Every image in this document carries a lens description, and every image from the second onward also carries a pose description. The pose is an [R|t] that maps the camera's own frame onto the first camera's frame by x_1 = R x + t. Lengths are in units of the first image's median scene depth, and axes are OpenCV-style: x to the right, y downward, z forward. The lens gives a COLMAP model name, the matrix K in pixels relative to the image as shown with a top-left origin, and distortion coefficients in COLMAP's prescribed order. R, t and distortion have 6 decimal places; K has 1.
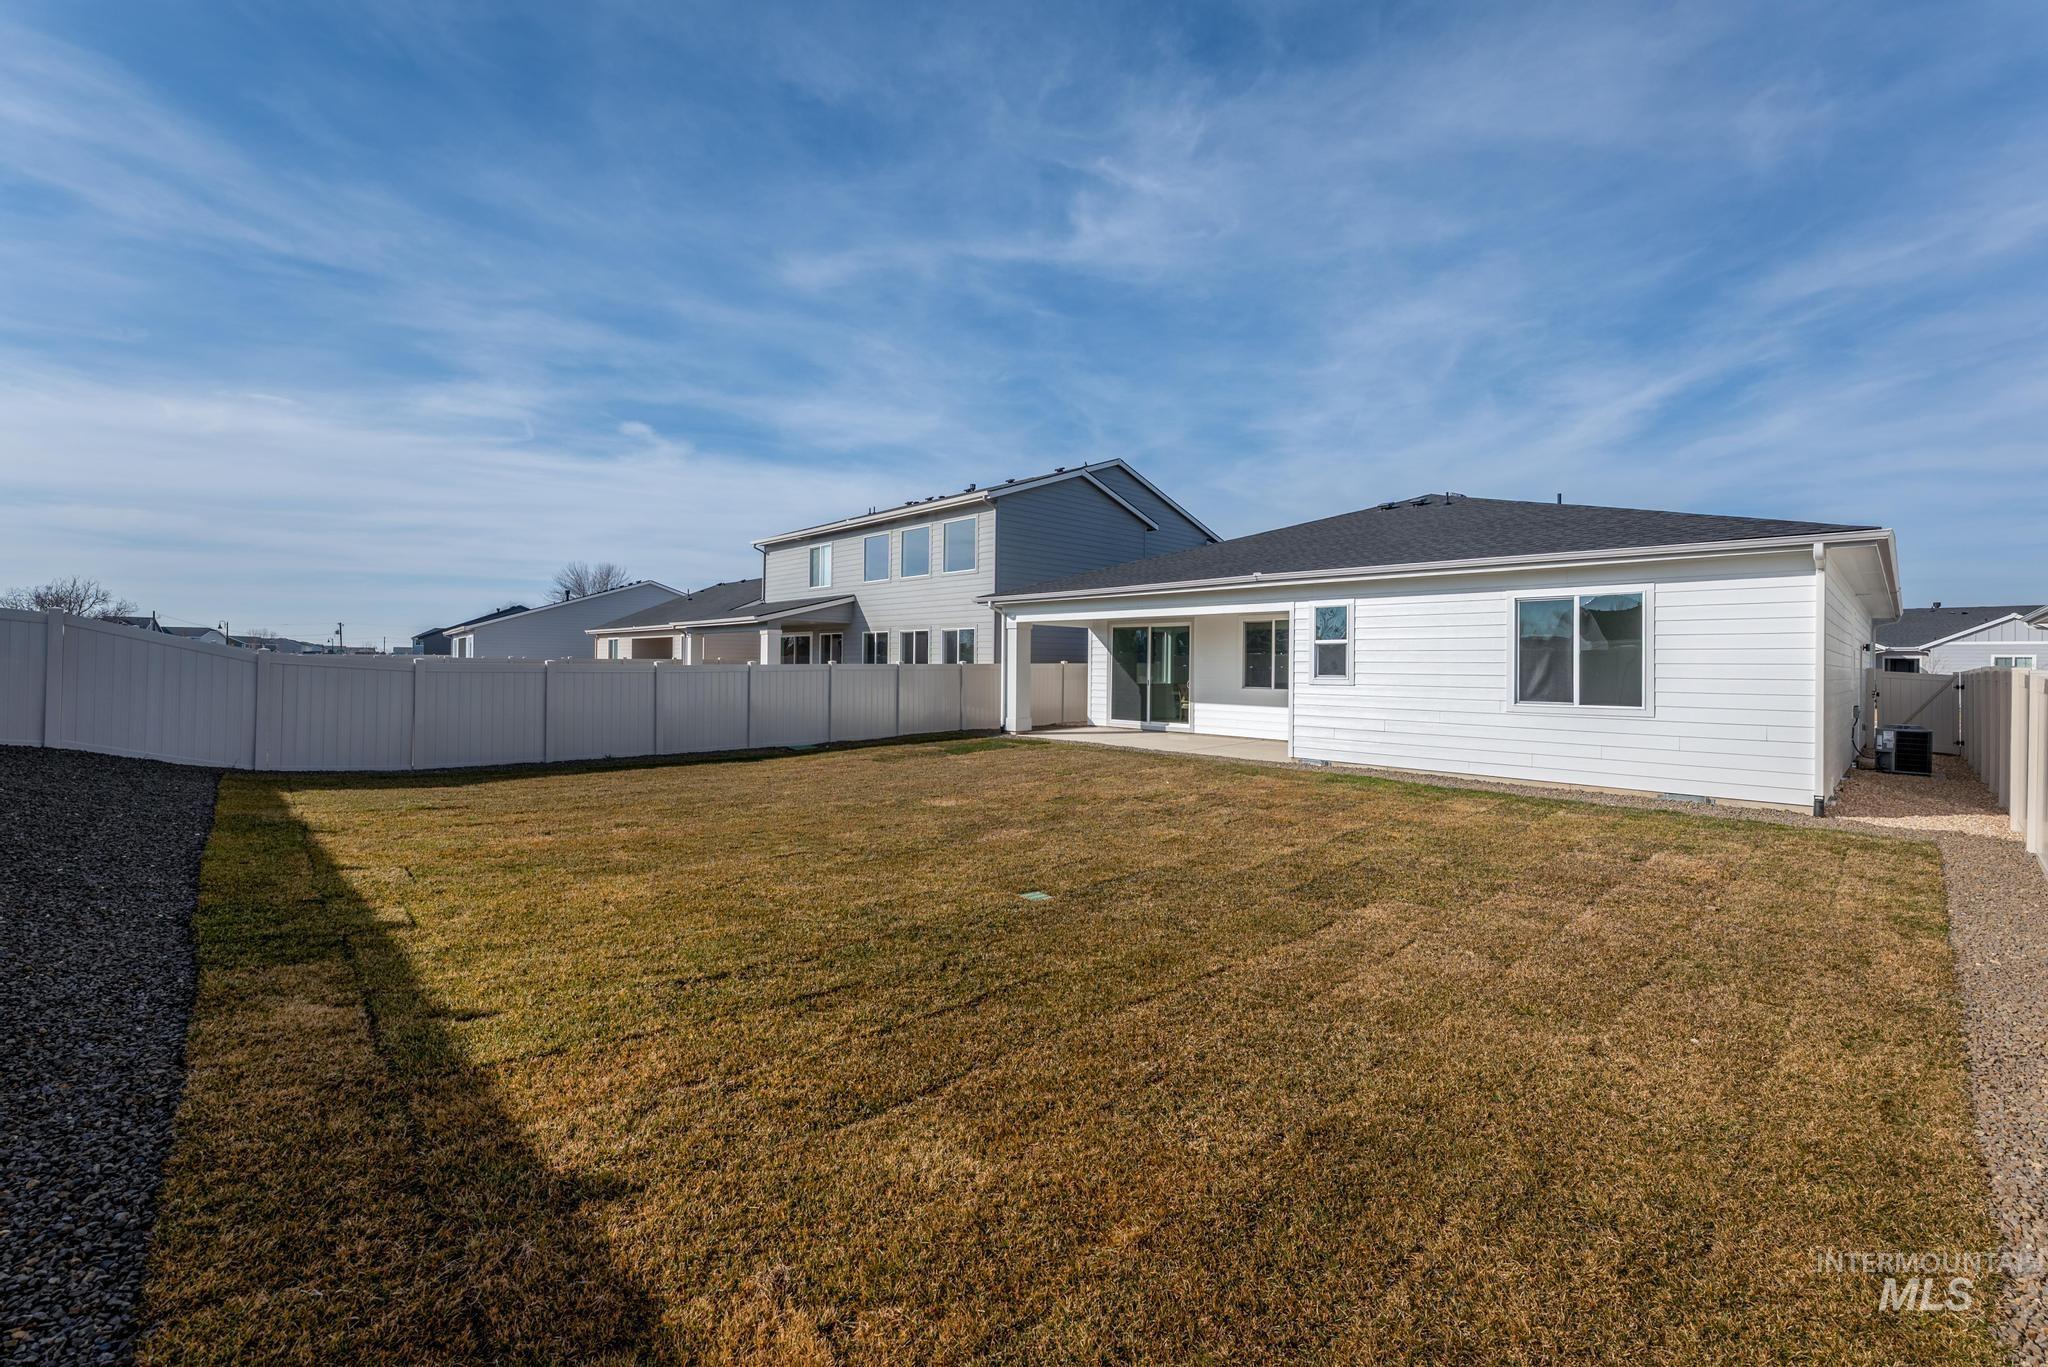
lens RADIAL K [[826.6, 0, 1025.9], [0, 826.6, 666.2], [0, 0, 1]] dist [-0.000324, -0.000021]
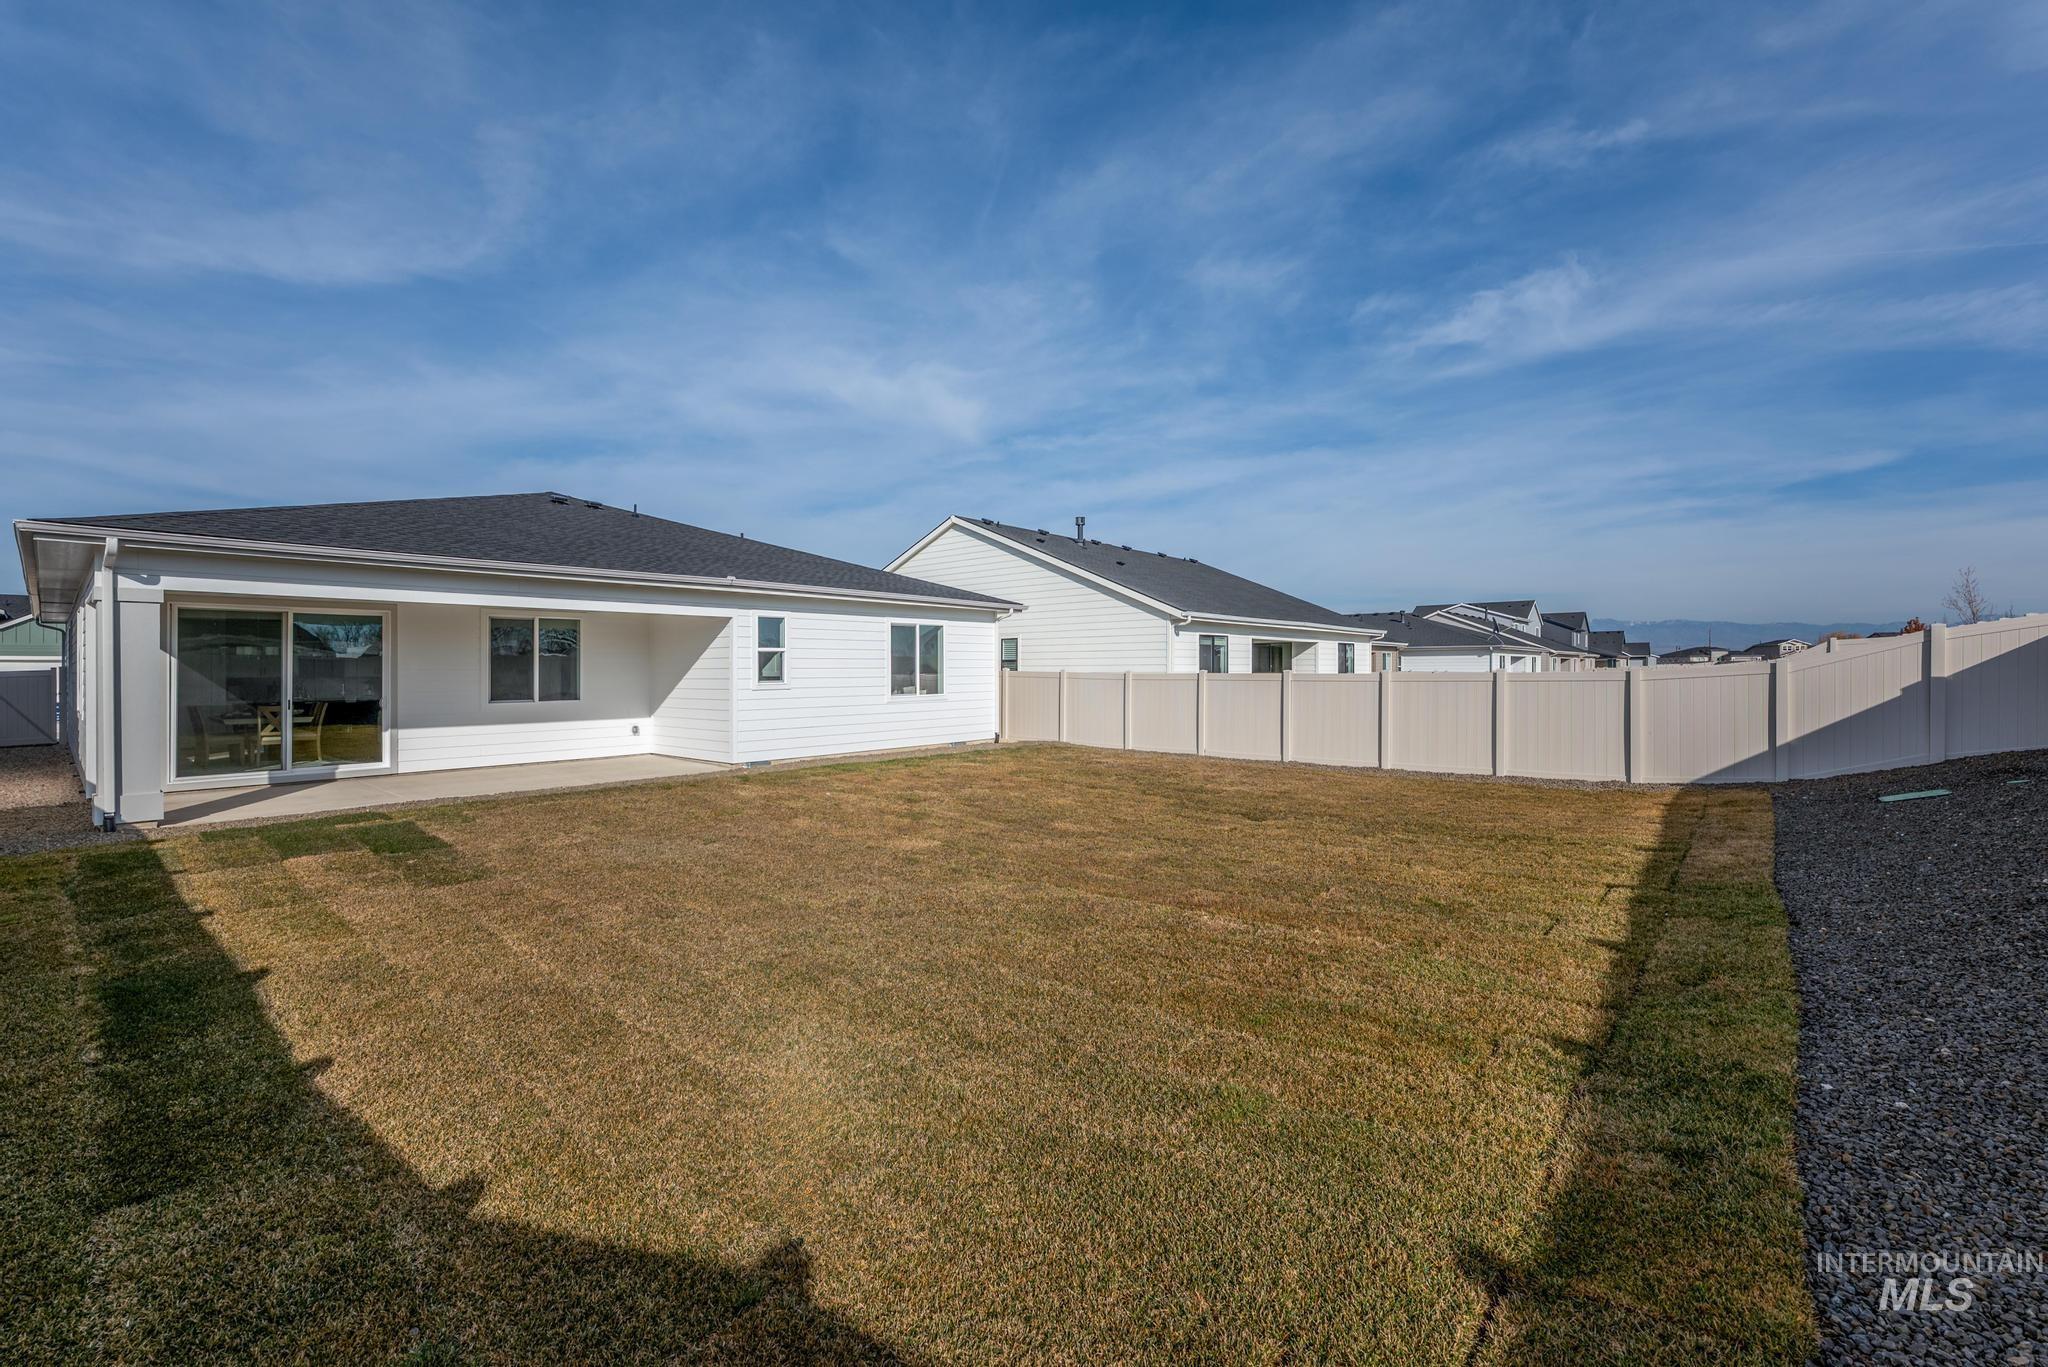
lens RADIAL K [[826.6, 0, 1025.9], [0, 826.6, 670.3], [0, 0, 1]] dist [-0.000324, -0.000021]
pose [[-0.088426, -0.010655, 0.996026, -0.685784], [0.007701, 0.999906, 0.011380, -0.010914], [-0.996053, 0.008676, -0.088335, 0.711717]]
